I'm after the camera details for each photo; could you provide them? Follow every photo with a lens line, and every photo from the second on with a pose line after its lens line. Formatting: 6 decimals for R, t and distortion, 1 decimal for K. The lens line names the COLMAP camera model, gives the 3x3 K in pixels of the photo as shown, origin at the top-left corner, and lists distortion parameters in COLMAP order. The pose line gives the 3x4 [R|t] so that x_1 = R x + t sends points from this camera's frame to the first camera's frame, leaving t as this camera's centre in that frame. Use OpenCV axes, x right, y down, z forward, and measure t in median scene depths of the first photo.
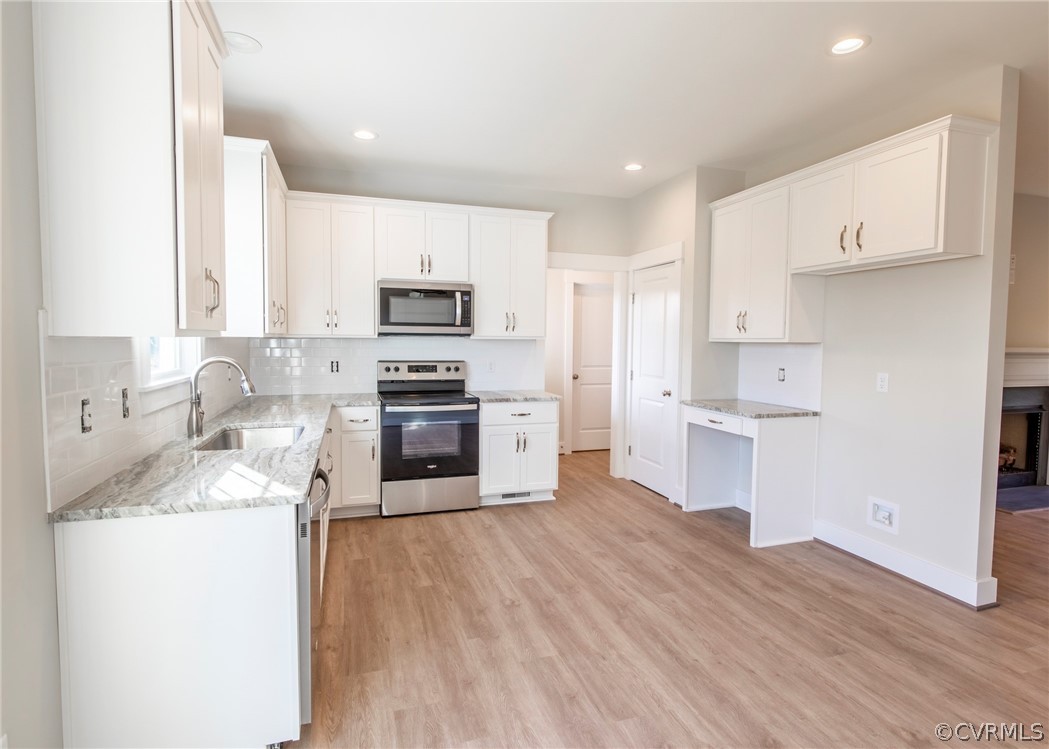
lens RADIAL K [[545.7, 0, 525.8], [0, 545.7, 374.3], [0, 0, 1]] dist [-0.000531, -0.000557]
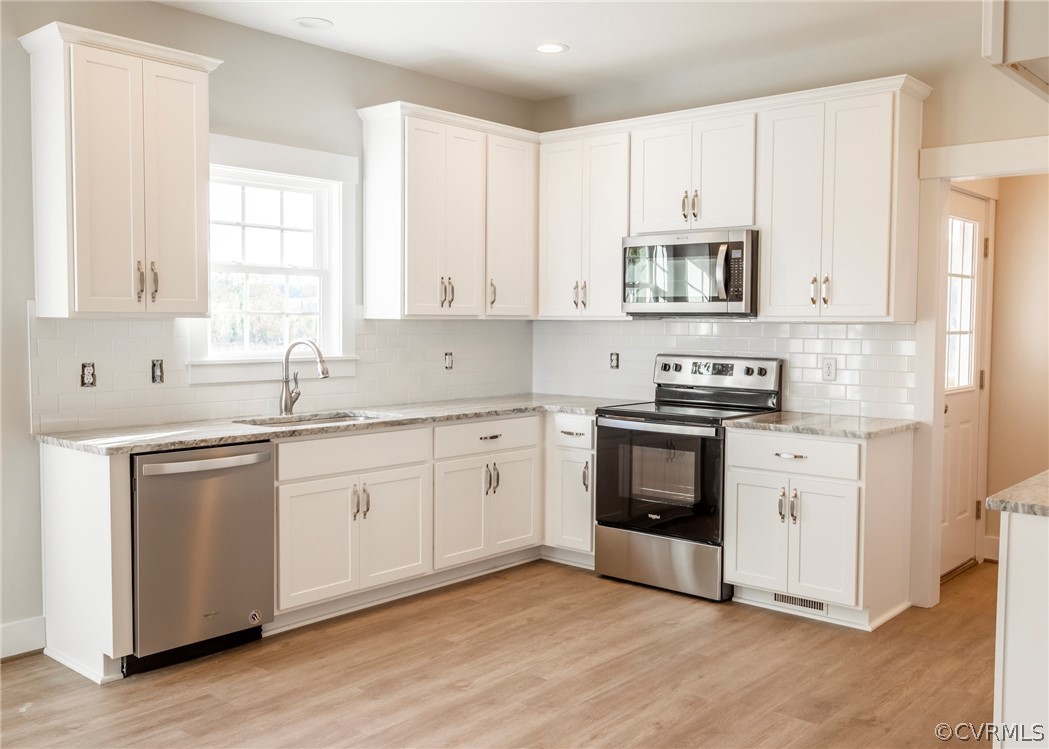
lens RADIAL K [[960.6, 0, 526.0], [0, 960.6, 373.1], [0, 0, 1]] dist [0.012189, 0.000000]
pose [[0.513947, 0.040528, -0.856864, 0.839094], [-0.055714, 0.998351, 0.013803, -0.010849], [0.856011, 0.040645, 0.515358, 0.311501]]
